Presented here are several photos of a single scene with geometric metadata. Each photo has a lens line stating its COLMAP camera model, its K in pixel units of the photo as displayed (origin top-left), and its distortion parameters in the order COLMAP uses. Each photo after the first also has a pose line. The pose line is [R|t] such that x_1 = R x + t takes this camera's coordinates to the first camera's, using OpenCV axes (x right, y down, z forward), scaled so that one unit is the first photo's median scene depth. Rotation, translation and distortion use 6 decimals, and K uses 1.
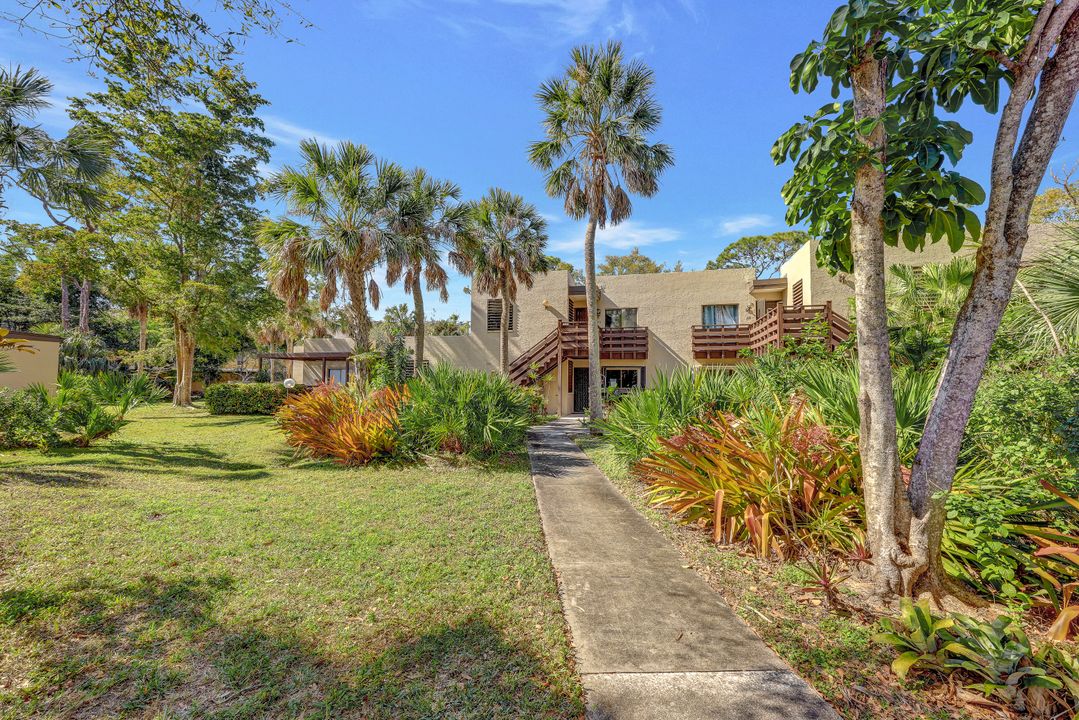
lens RADIAL K [[440.3, 0, 540.5], [0, 440.3, 365.1], [0, 0, 1]] dist [-0.001652, -0.000915]
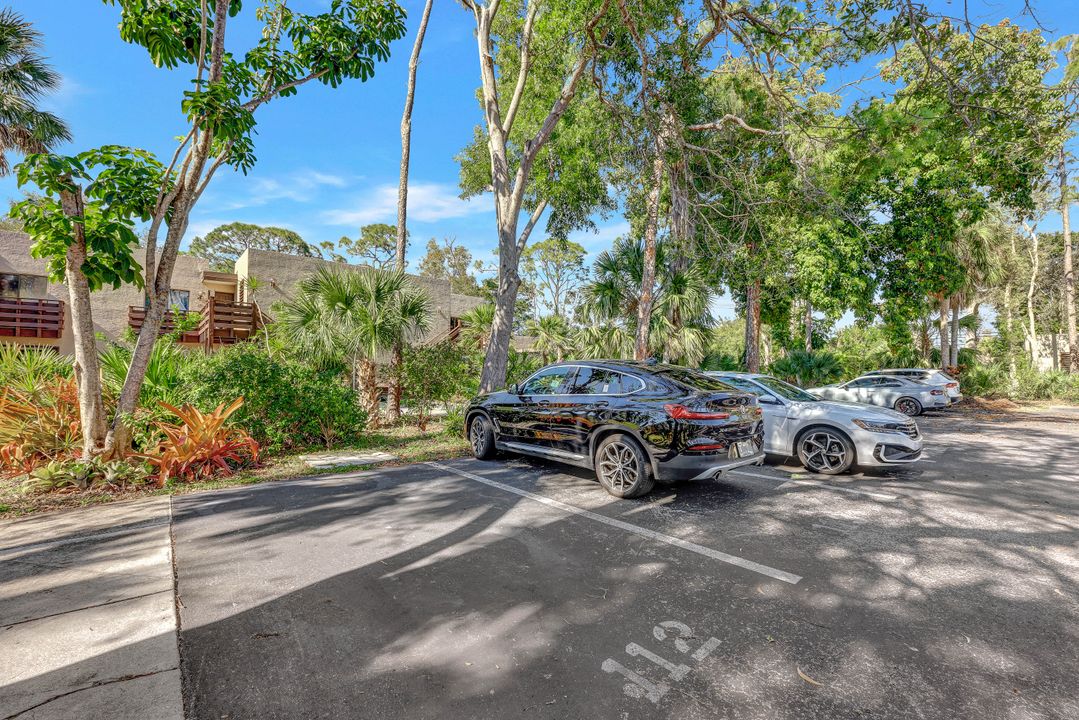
lens RADIAL K [[440.3, 0, 539.3], [0, 440.3, 361.5], [0, 0, 1]] dist [-0.001652, -0.000915]
pose [[0.557532, 0.018016, 0.829960, 0.051581], [-0.034348, 0.999409, 0.001379, -0.001289], [-0.829445, -0.029276, 0.557821, -0.265976]]
